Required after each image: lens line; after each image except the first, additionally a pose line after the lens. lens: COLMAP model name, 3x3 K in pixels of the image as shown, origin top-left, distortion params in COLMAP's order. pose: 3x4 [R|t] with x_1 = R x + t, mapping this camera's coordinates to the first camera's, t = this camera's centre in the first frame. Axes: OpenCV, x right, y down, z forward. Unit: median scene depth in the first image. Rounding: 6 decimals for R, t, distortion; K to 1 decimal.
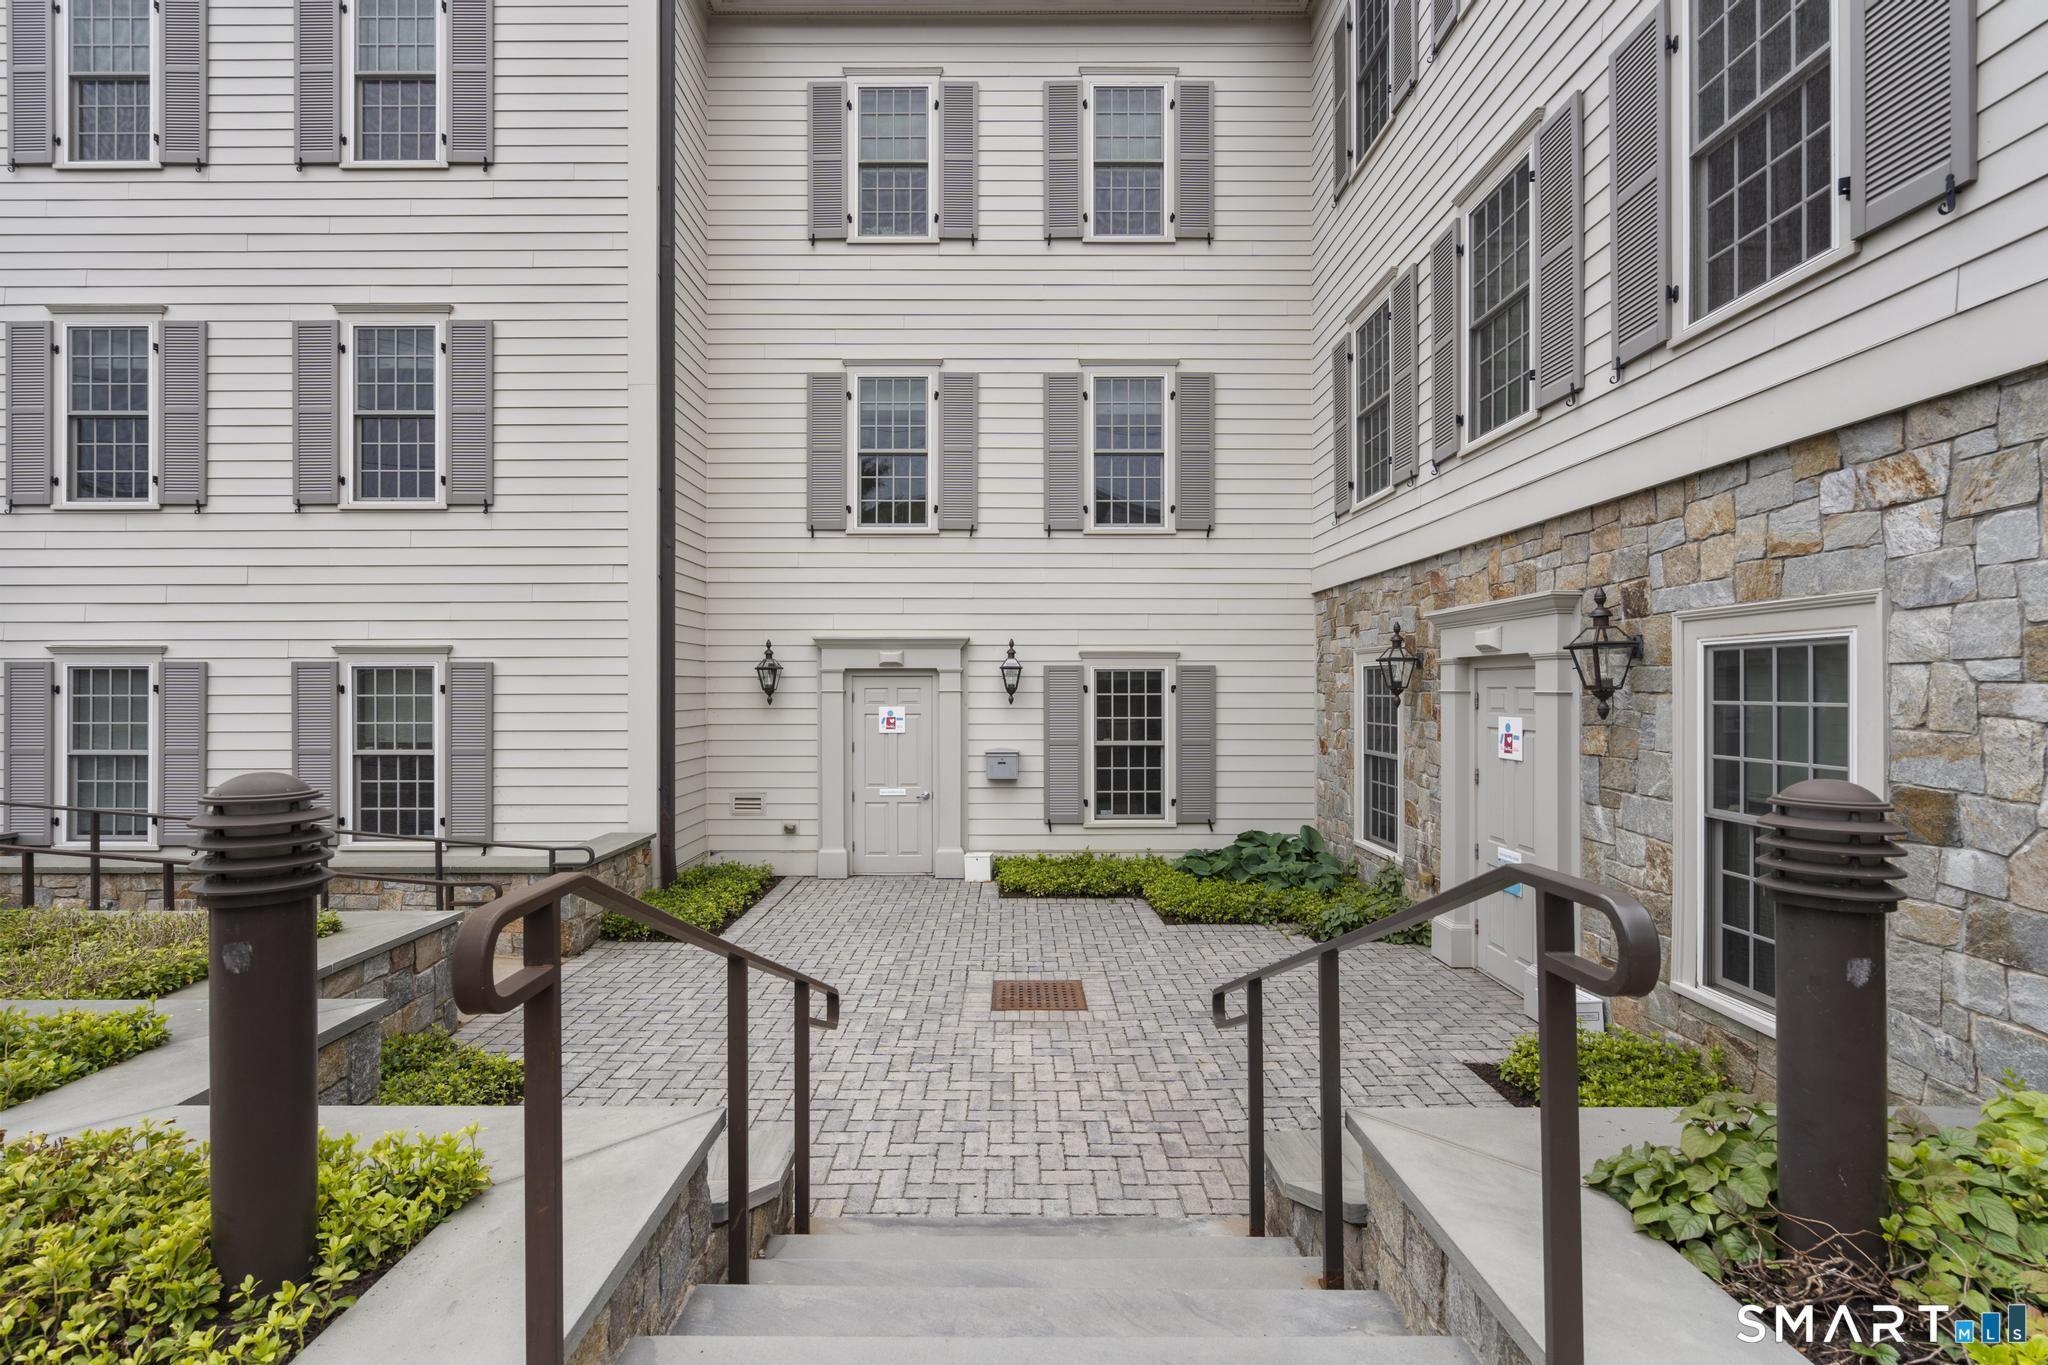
lens RADIAL K [[924.4, 0, 1002.1], [0, 924.4, 681.9], [0, 0, 1]] dist [-0.001076, 0.001259]
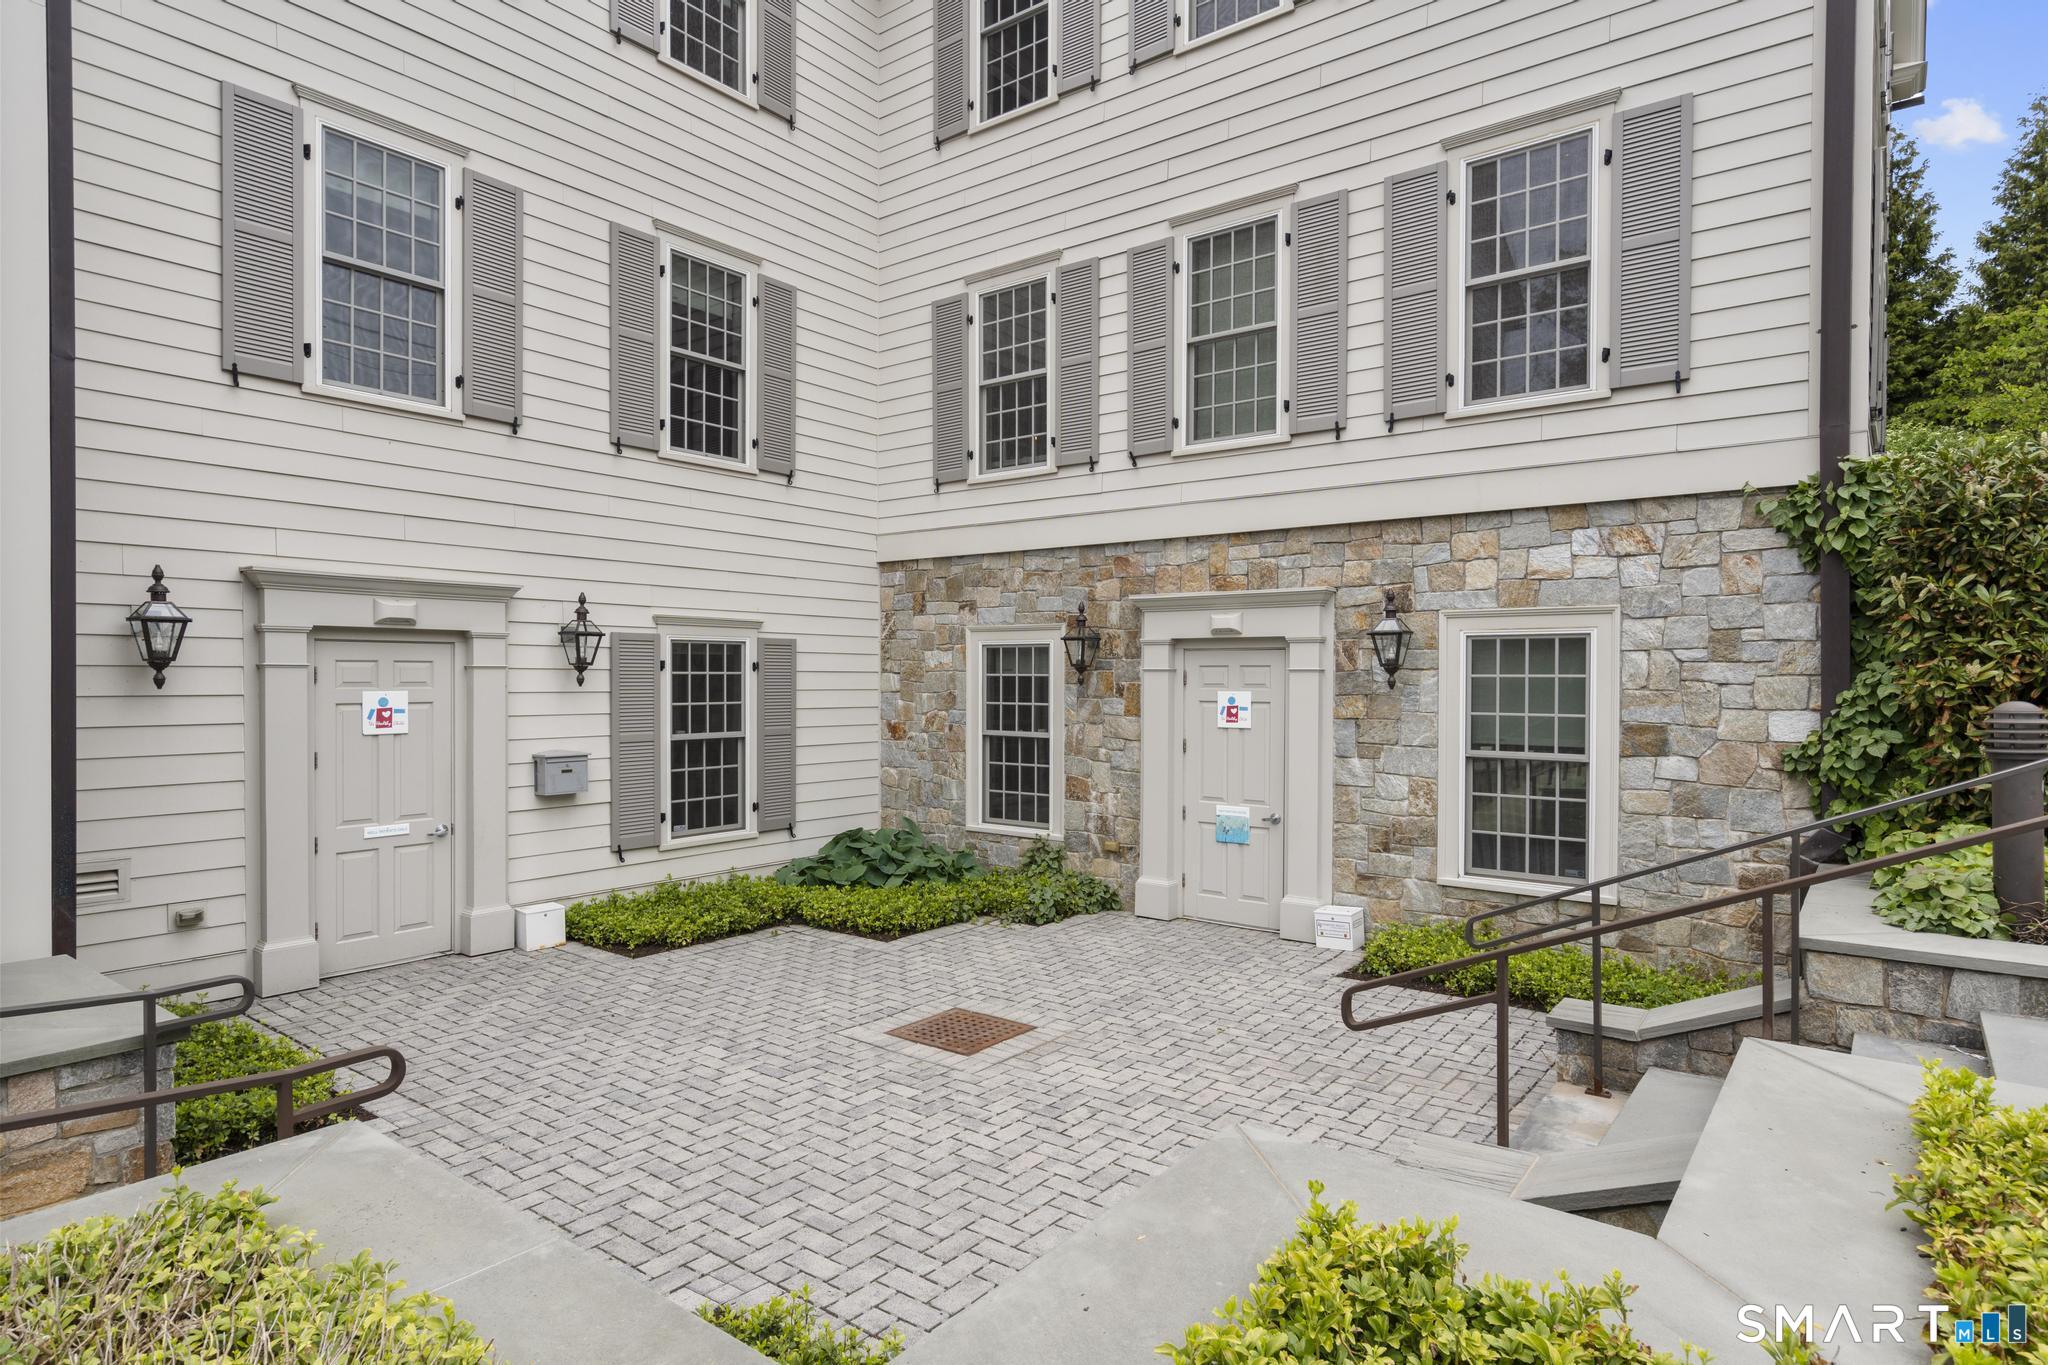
lens RADIAL K [[1129.2, 0, 1024.0], [0, 1129.2, 682.5], [0, 0, 1]] dist [0.005395, 0.000276]
pose [[0.611074, -0.000961, 0.791573, -0.471583], [-0.009739, 0.999914, 0.008732, 0.010997], [-0.791513, -0.013045, 0.611013, 0.220092]]
